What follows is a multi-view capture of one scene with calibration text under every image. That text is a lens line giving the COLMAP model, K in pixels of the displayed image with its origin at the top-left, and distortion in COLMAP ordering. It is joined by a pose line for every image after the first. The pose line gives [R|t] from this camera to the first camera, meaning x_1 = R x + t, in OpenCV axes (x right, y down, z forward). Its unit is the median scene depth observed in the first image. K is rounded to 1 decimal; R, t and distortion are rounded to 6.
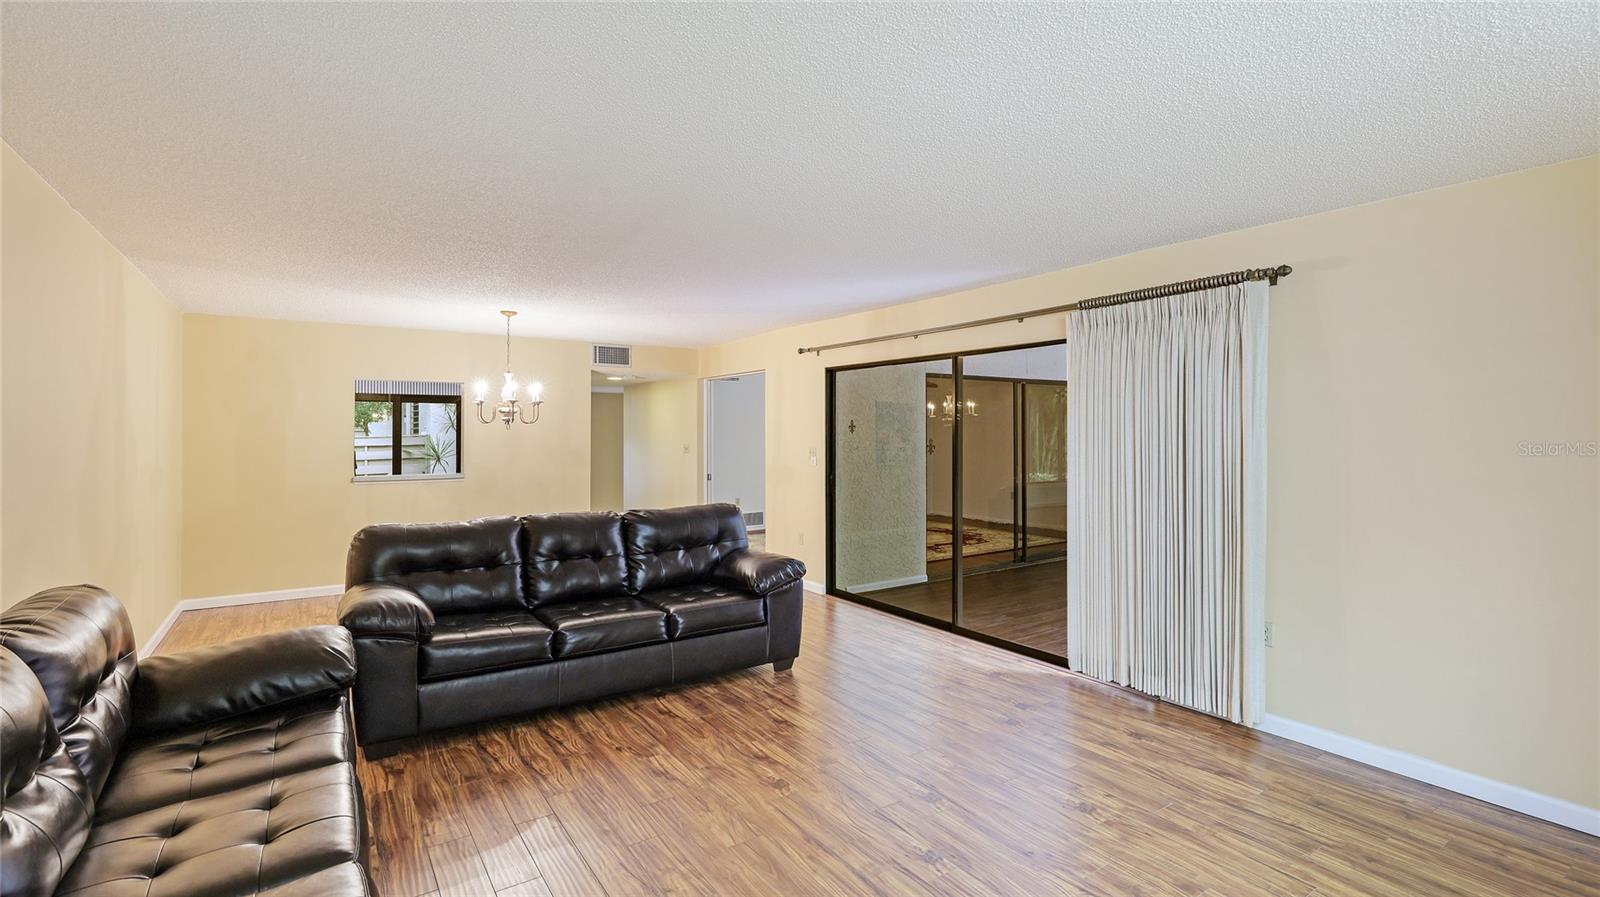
lens RADIAL K [[721.9, 0, 797.2], [0, 721.9, 442.1], [0, 0, 1]] dist [0.002242, 0.000244]
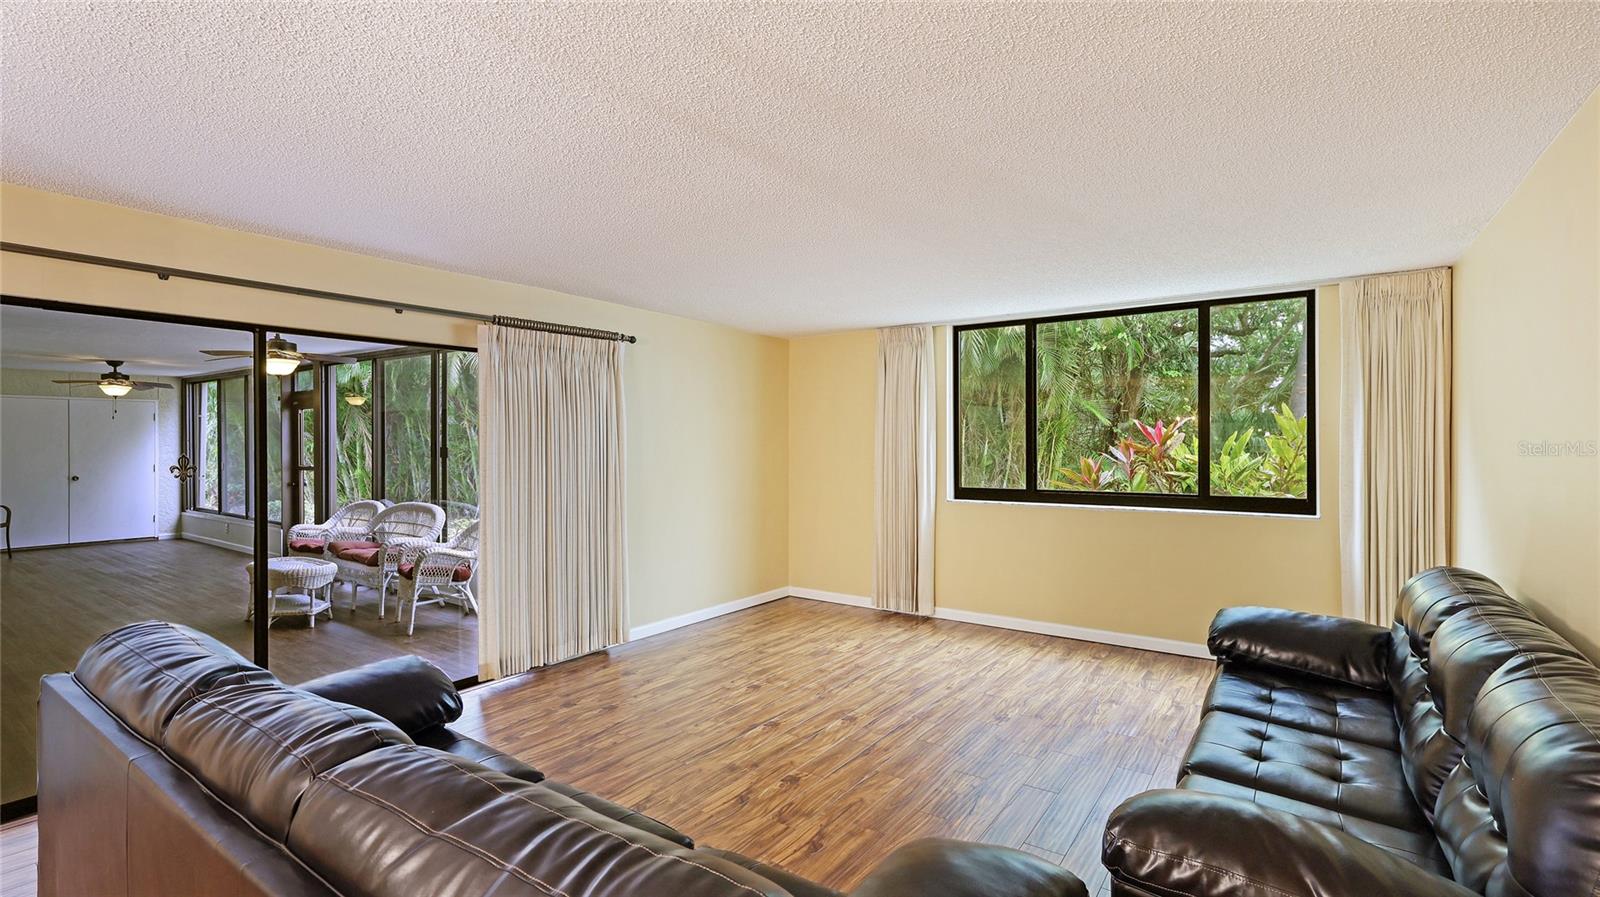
lens RADIAL K [[721.9, 0, 797.0], [0, 721.9, 443.0], [0, 0, 1]] dist [0.002242, 0.000244]
pose [[-0.351308, 0.003990, 0.936251, -0.959602], [0.013533, 0.999908, 0.000817, -0.012105], [-0.936162, 0.012957, -0.351330, 1.290731]]
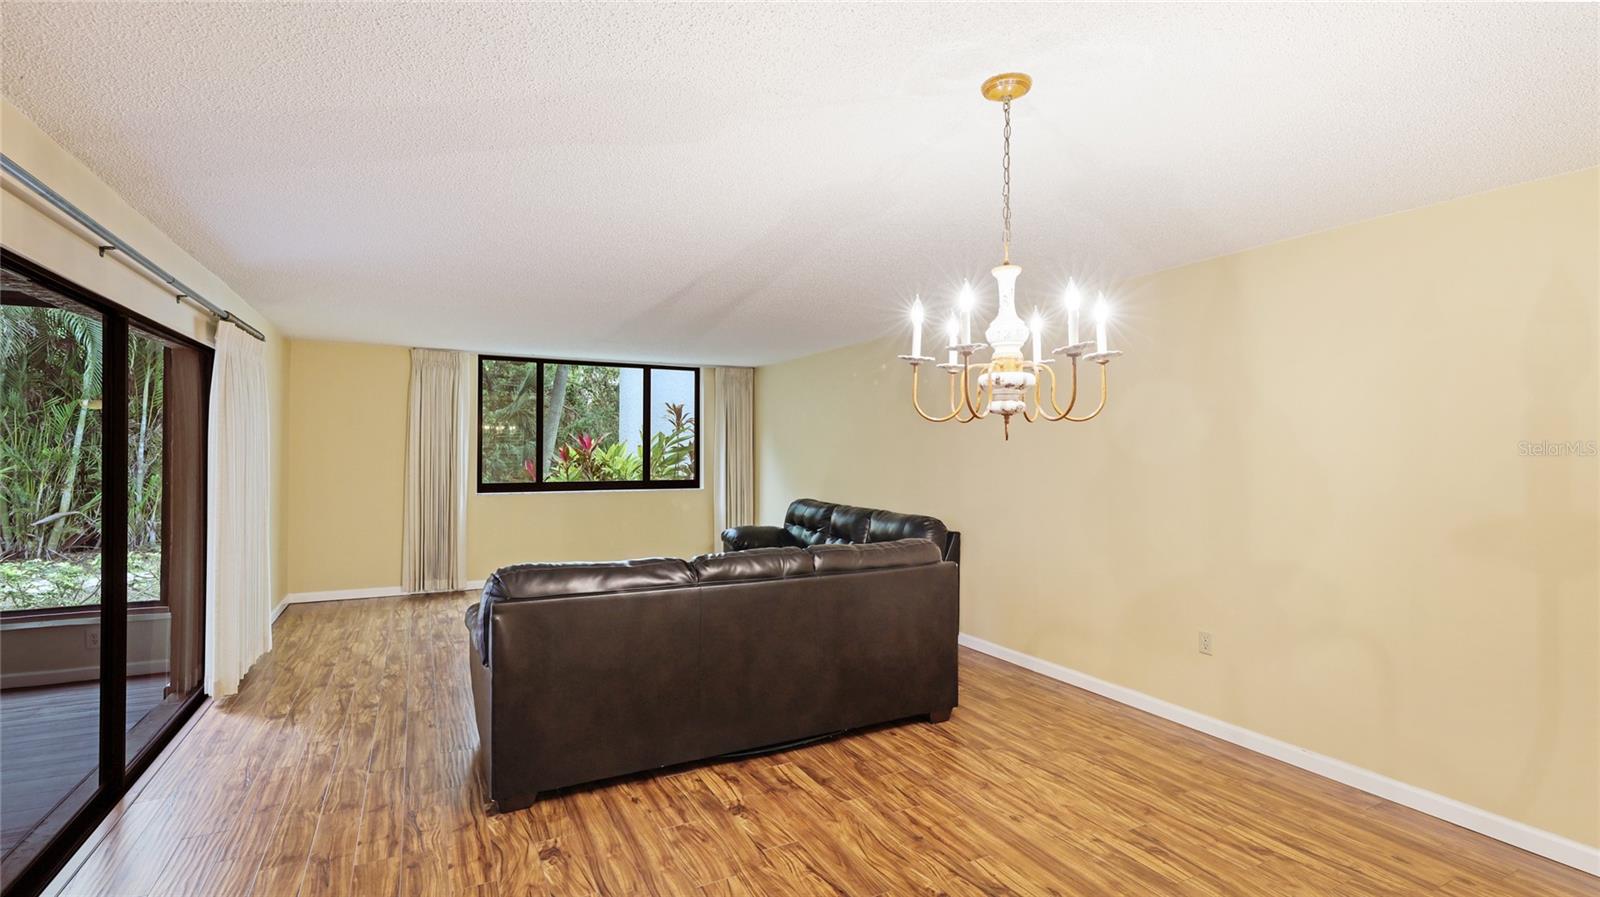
lens RADIAL K [[721.9, 0, 806.9], [0, 721.9, 448.6], [0, 0, 1]] dist [0.002242, 0.000244]
pose [[-0.994996, 0.001414, 0.099907, -0.634374], [0.001990, 0.999982, 0.005667, -0.015059], [-0.099897, 0.005837, -0.994981, 2.518661]]
